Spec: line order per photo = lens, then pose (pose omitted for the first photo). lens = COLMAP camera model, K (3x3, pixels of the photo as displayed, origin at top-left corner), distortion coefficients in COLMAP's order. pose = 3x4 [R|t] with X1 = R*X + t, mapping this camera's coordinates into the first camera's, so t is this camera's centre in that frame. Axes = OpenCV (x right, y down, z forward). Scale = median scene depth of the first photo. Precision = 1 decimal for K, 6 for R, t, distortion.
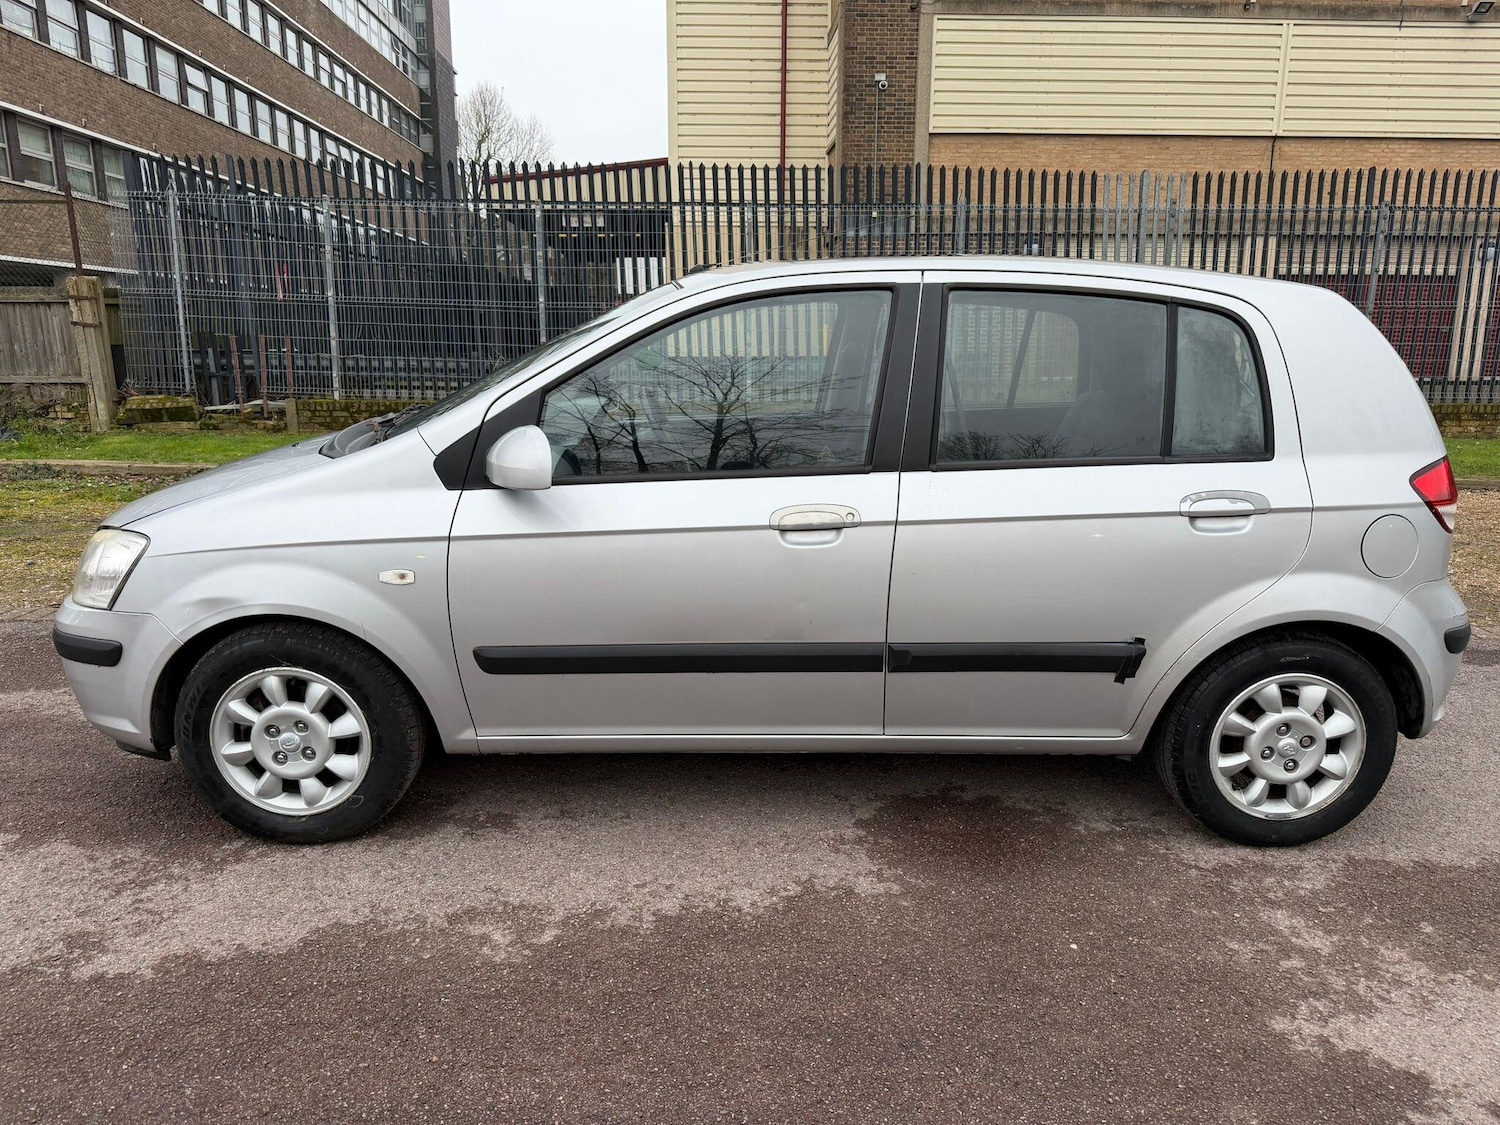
lens RADIAL K [[1068.0, 0, 743.5], [0, 1068.0, 559.6], [0, 0, 1]] dist [0.014023, -0.021881]
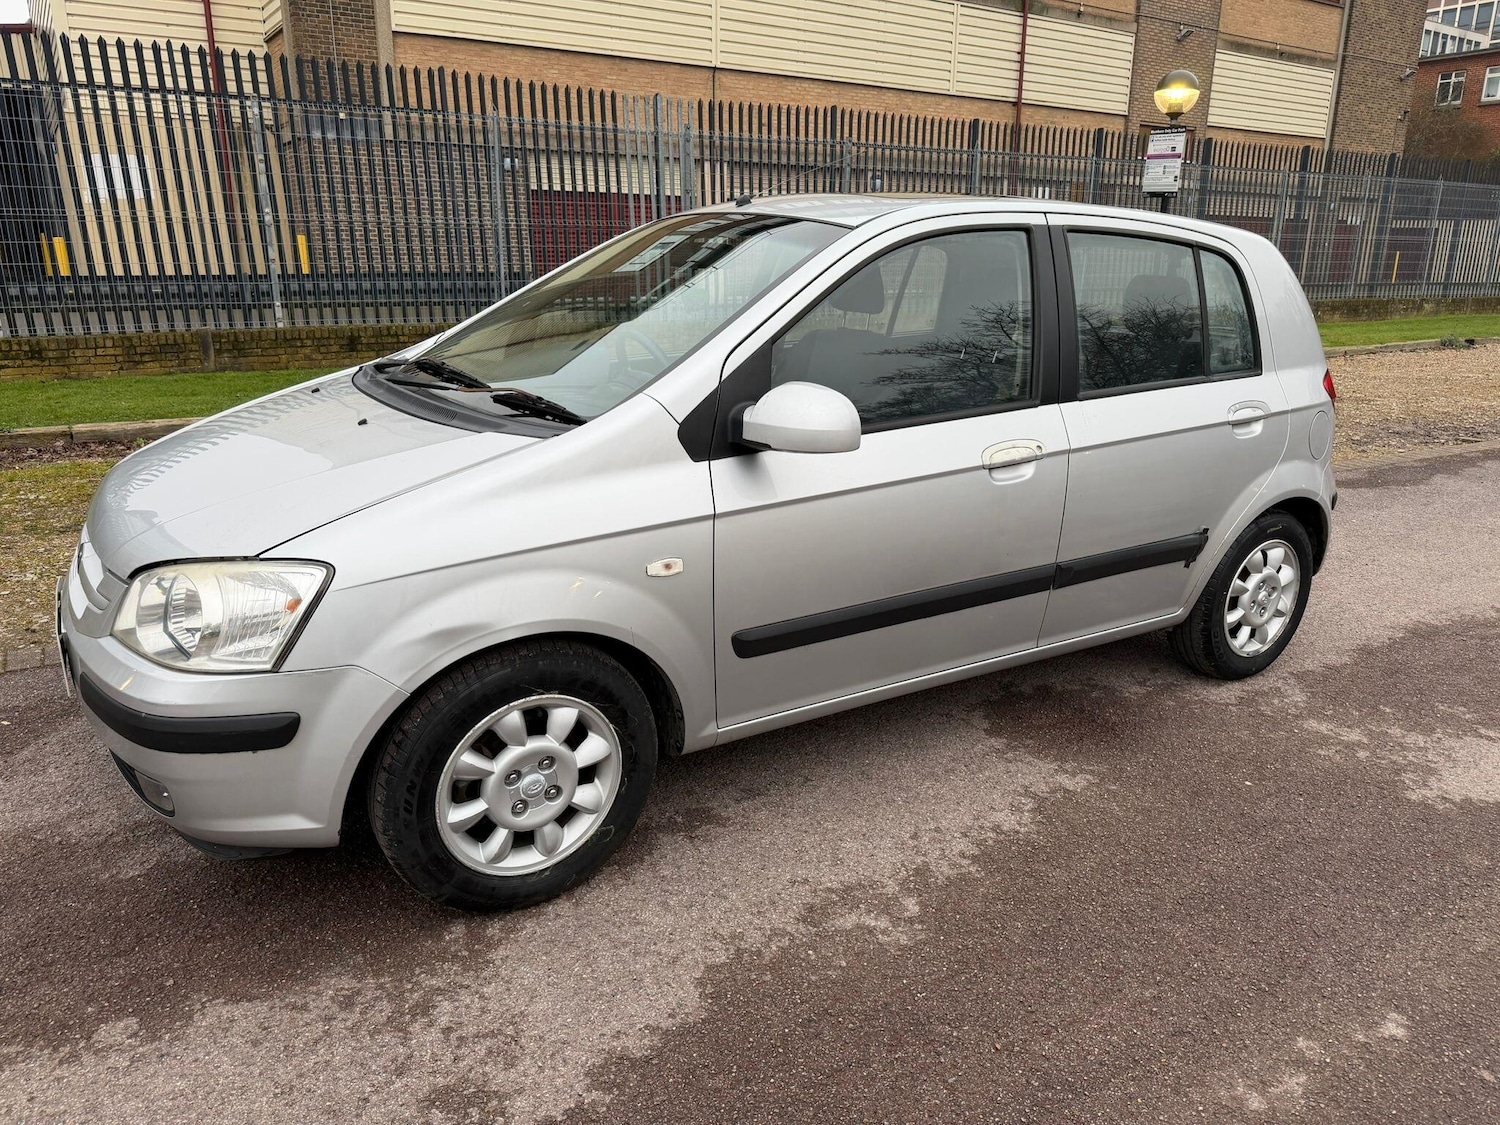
lens RADIAL K [[1068.0, 0, 748.4], [0, 1068.0, 554.4], [0, 0, 1]] dist [0.014023, -0.021881]
pose [[0.852836, -0.139551, 0.503186, -0.660321], [0.103139, 0.989662, 0.099660, -0.068790], [-0.511891, -0.033096, 0.858412, 0.216991]]
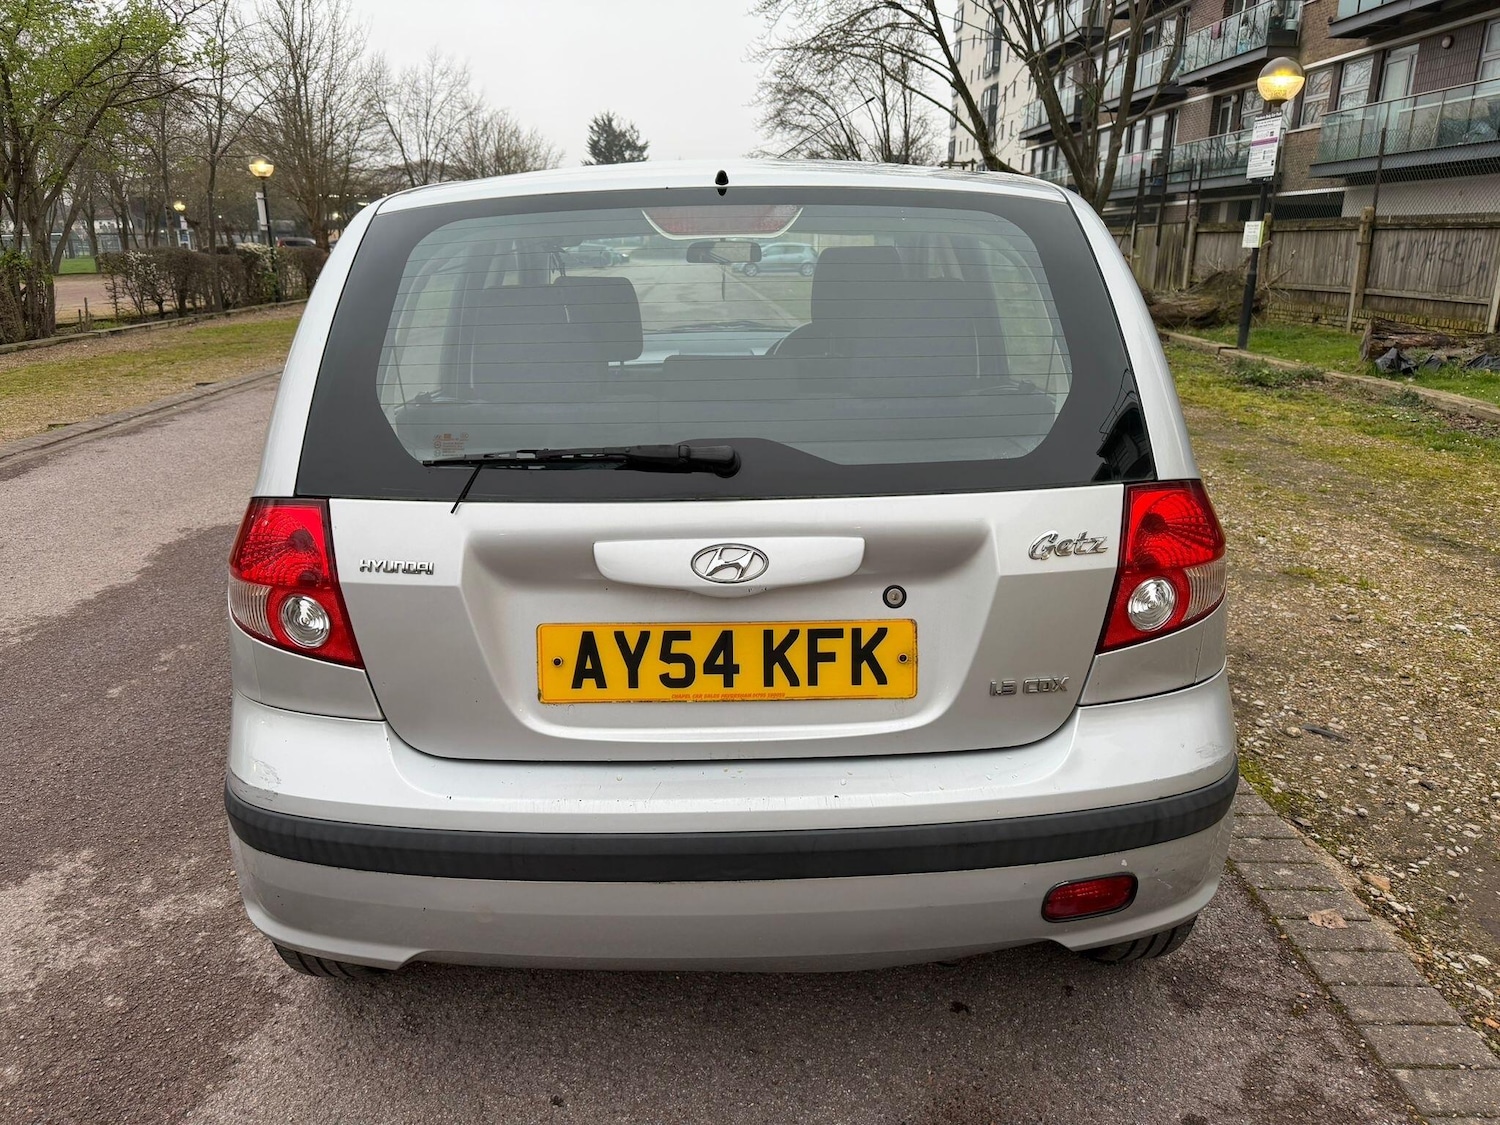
lens RADIAL K [[1068.0, 0, 737.7], [0, 1068.0, 561.0], [0, 0, 1]] dist [0.014023, -0.021881]
pose [[-0.002718, 0.280976, -0.959711, 1.207818], [-0.214568, 0.937198, 0.274993, -0.278171], [0.976705, 0.206671, 0.057741, 1.222232]]
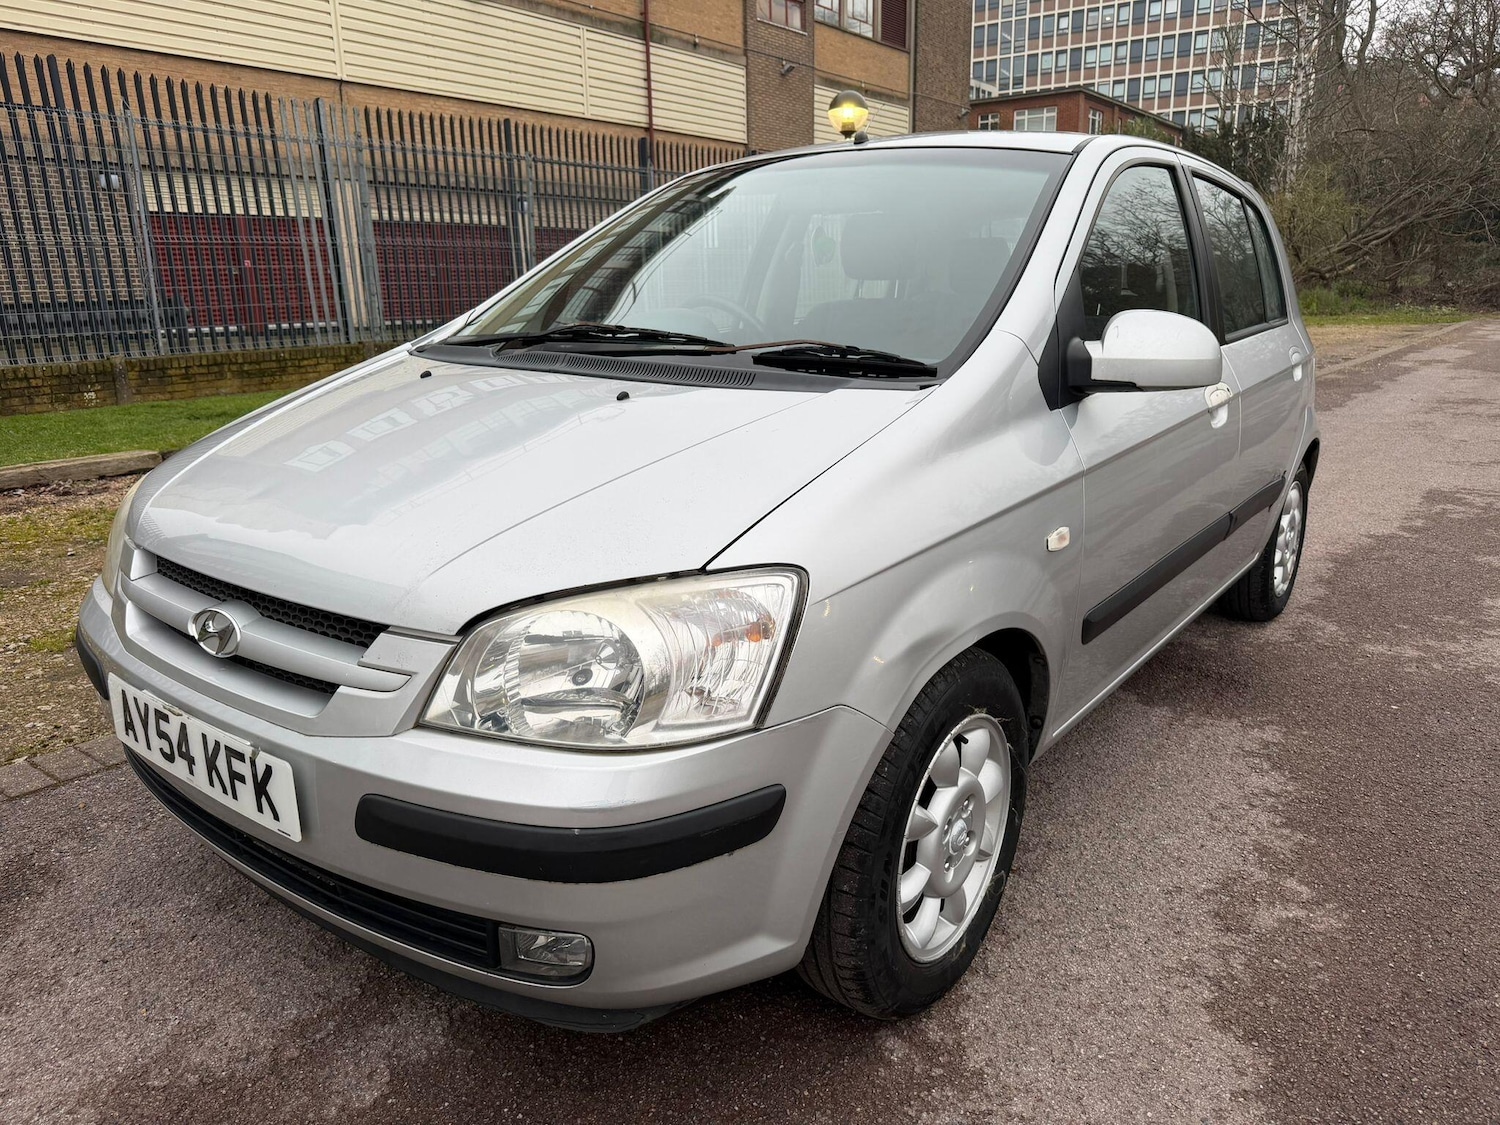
lens RADIAL K [[1068.0, 0, 749.3], [0, 1068.0, 556.5], [0, 0, 1]] dist [0.014023, -0.021881]
pose [[0.611459, -0.210705, 0.762706, -0.937378], [0.182007, 0.975501, 0.123577, -0.091684], [-0.770059, 0.063256, 0.634829, 0.673376]]
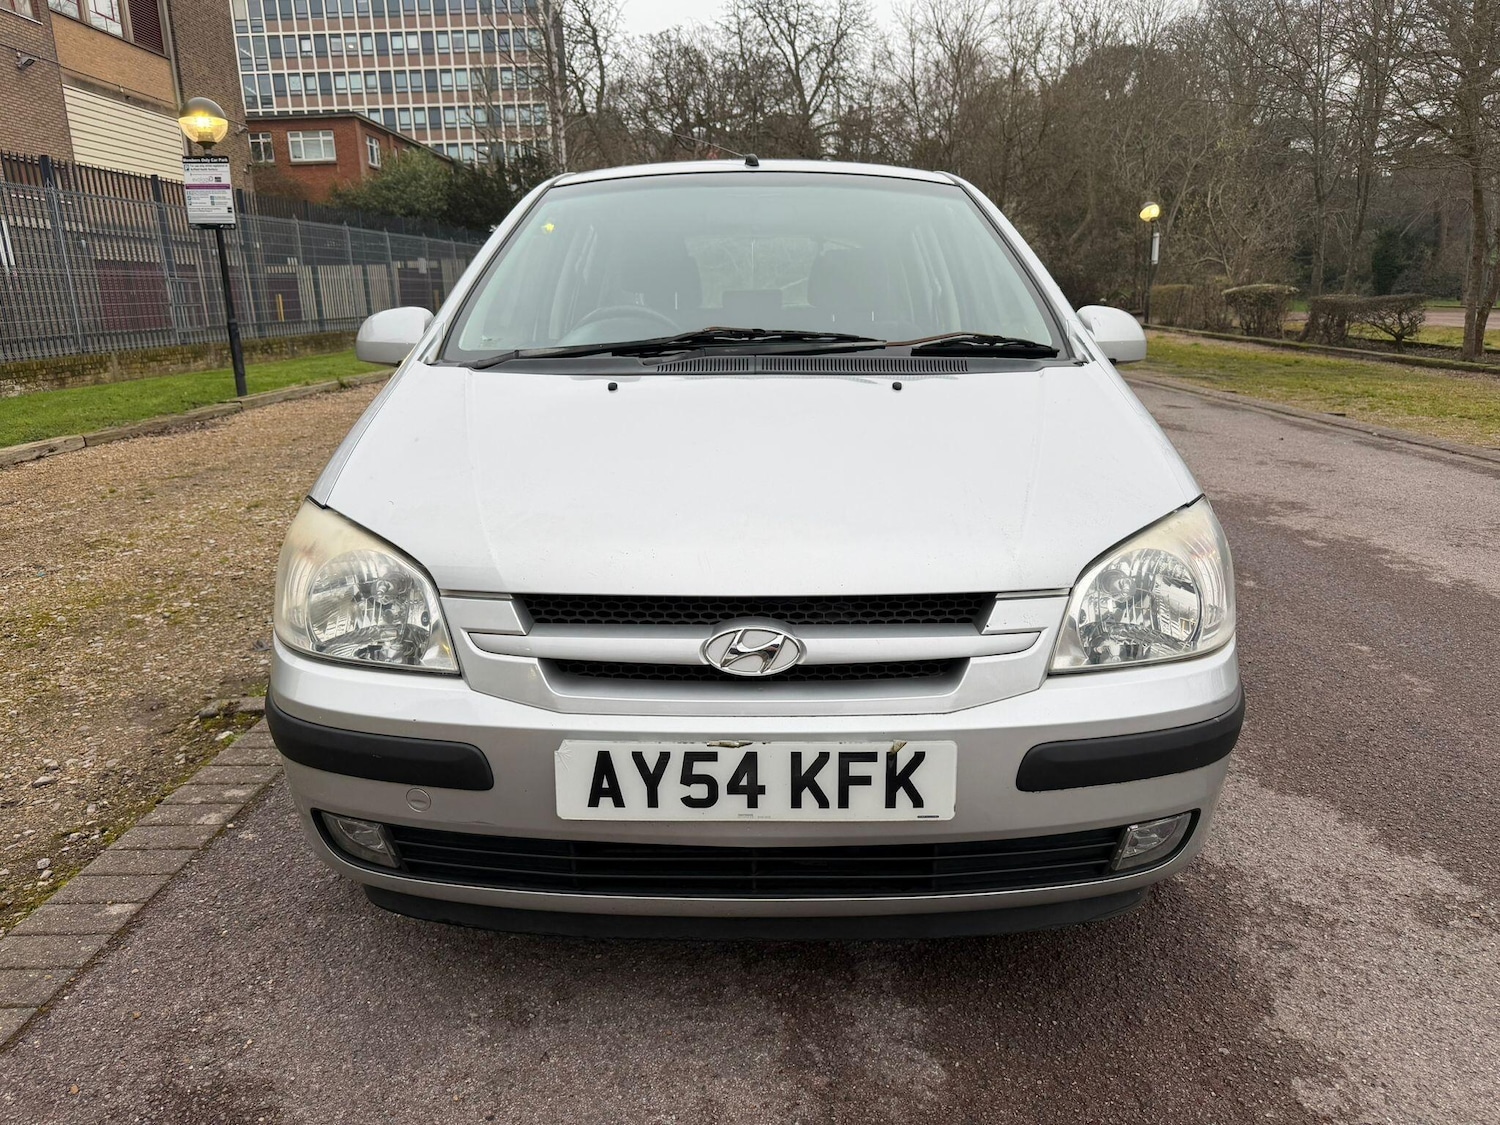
lens RADIAL K [[1068.0, 0, 747.7], [0, 1068.0, 557.4], [0, 0, 1]] dist [0.014023, -0.021881]
pose [[0.018615, -0.246142, 0.969055, -1.185194], [0.234807, 0.943192, 0.235063, -0.202484], [-0.971864, 0.223165, 0.075354, 1.201775]]
